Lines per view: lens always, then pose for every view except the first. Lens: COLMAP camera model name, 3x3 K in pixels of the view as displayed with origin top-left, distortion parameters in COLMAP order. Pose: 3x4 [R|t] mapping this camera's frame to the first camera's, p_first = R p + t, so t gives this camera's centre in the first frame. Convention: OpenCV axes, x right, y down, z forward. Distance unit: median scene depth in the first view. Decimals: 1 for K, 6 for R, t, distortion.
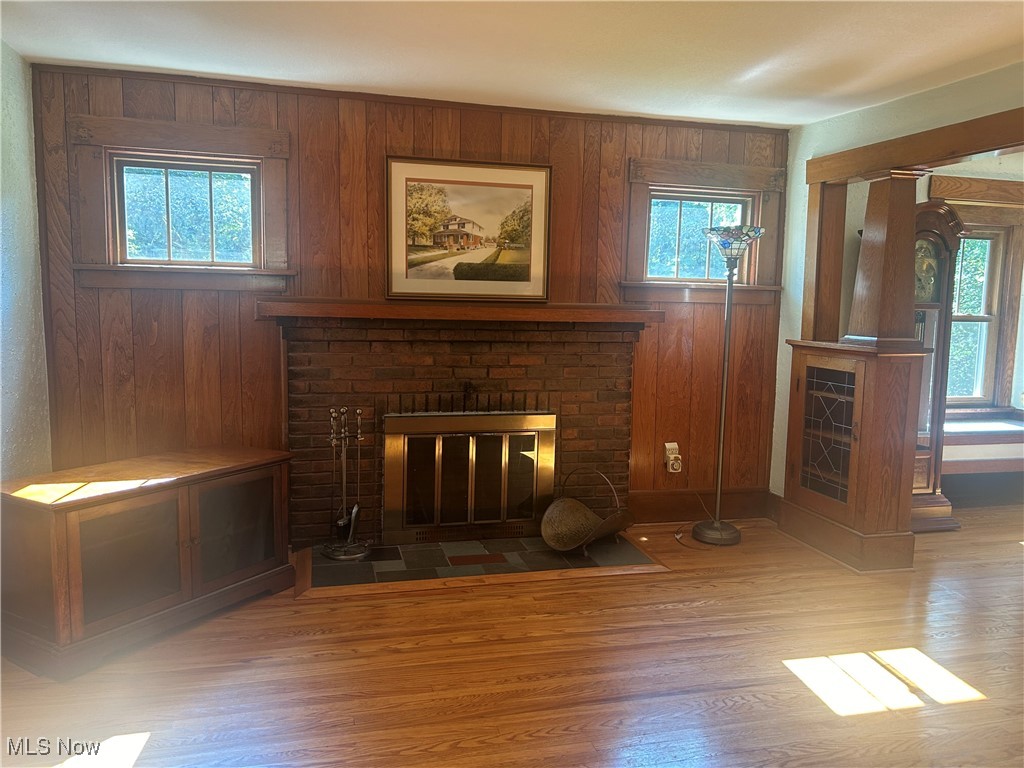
lens RADIAL K [[769.3, 0, 515.1], [0, 769.3, 388.3], [0, 0, 1]] dist [0.054991, -0.064499]
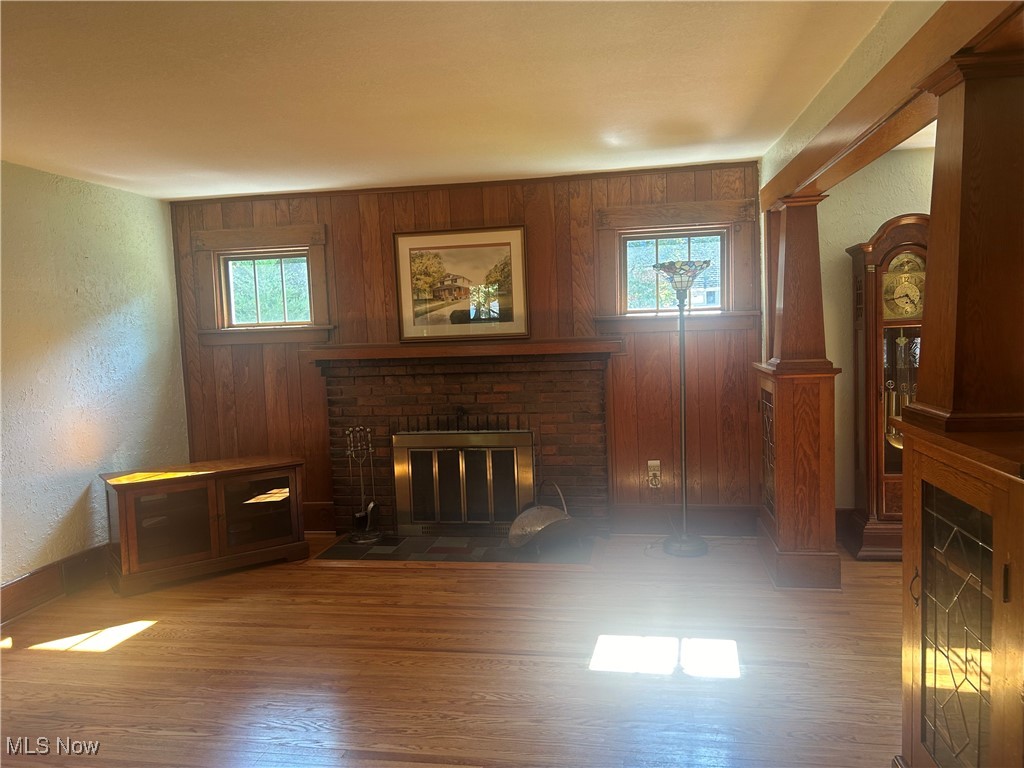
lens RADIAL K [[769.3, 0, 513.8], [0, 769.3, 387.2], [0, 0, 1]] dist [0.054991, -0.064499]
pose [[0.908150, -0.021083, -0.418114, 0.548958], [0.007231, 0.999372, -0.034687, 0.004513], [0.418582, 0.028478, 0.907732, -0.083437]]
